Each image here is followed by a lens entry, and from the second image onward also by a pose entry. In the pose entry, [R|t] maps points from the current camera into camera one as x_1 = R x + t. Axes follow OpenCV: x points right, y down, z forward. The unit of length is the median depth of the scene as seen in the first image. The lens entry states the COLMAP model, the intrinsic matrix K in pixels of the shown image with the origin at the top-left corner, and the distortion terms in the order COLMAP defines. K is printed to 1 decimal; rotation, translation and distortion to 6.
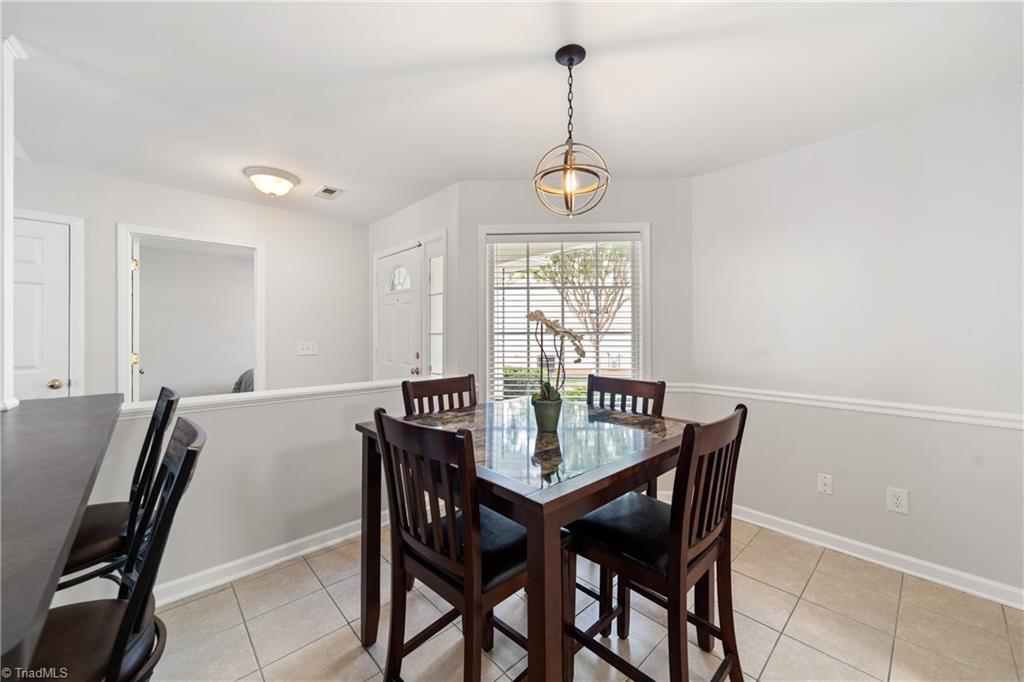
lens RADIAL K [[392.2, 0, 513.6], [0, 392.2, 335.0], [0, 0, 1]] dist [0.006874, -0.000409]
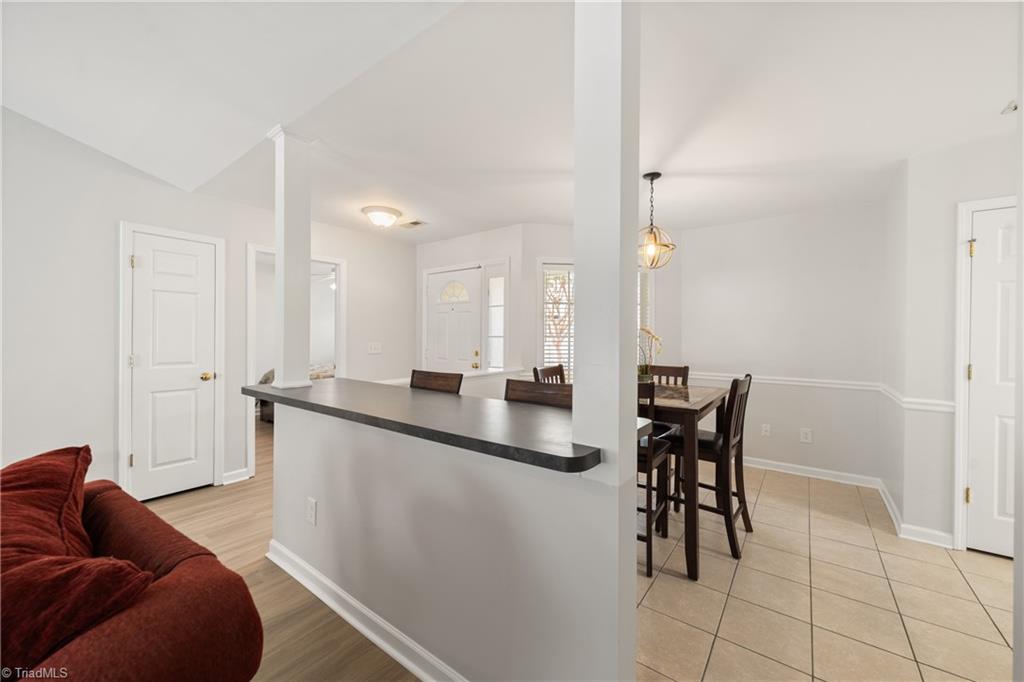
lens RADIAL K [[392.2, 0, 509.7], [0, 392.2, 342.6], [0, 0, 1]] dist [0.006874, -0.000409]
pose [[0.984496, 0.002588, 0.175390, -0.424732], [-0.004406, 0.999941, 0.009975, 0.003836], [-0.175354, -0.010593, 0.984449, -0.321486]]
